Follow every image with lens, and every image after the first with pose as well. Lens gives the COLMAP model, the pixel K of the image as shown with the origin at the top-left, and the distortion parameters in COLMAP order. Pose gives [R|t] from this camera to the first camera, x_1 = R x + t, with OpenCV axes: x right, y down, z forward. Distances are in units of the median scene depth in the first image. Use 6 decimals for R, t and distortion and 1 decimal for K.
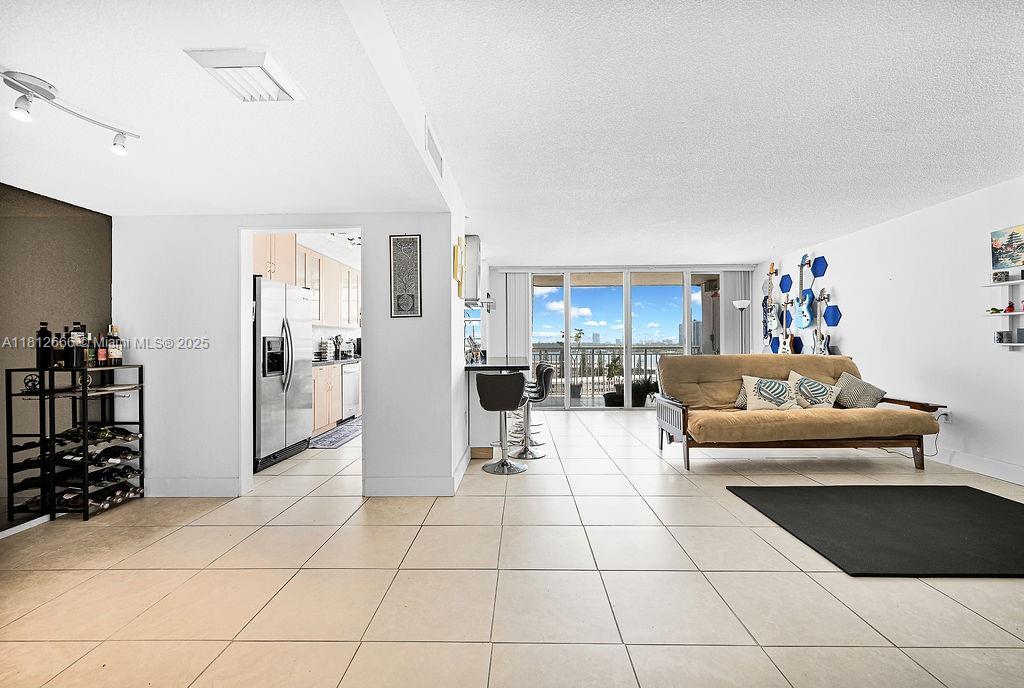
lens RADIAL K [[409.6, 0, 513.0], [0, 409.6, 345.6], [0, 0, 1]] dist [-0.001008, -0.000152]
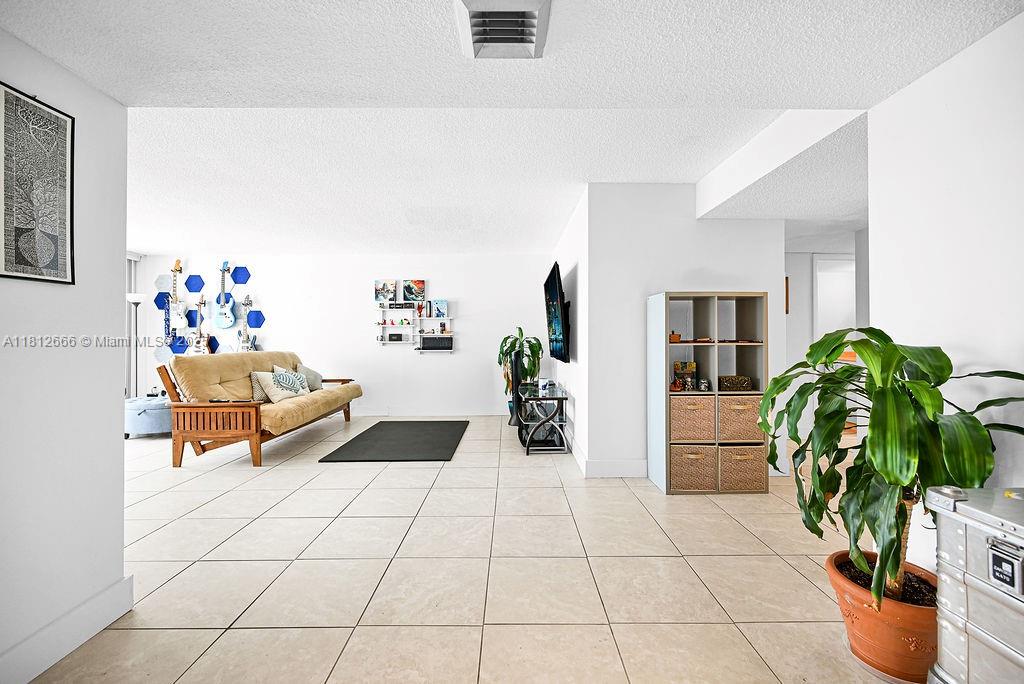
lens RADIAL K [[409.6, 0, 512.3], [0, 409.6, 337.7], [0, 0, 1]] dist [-0.001008, -0.000152]
pose [[-0.023661, 0.011501, 0.999654, -0.403610], [0.011776, 0.999868, -0.011224, 0.002994], [-0.999651, 0.011506, -0.023794, 0.269641]]
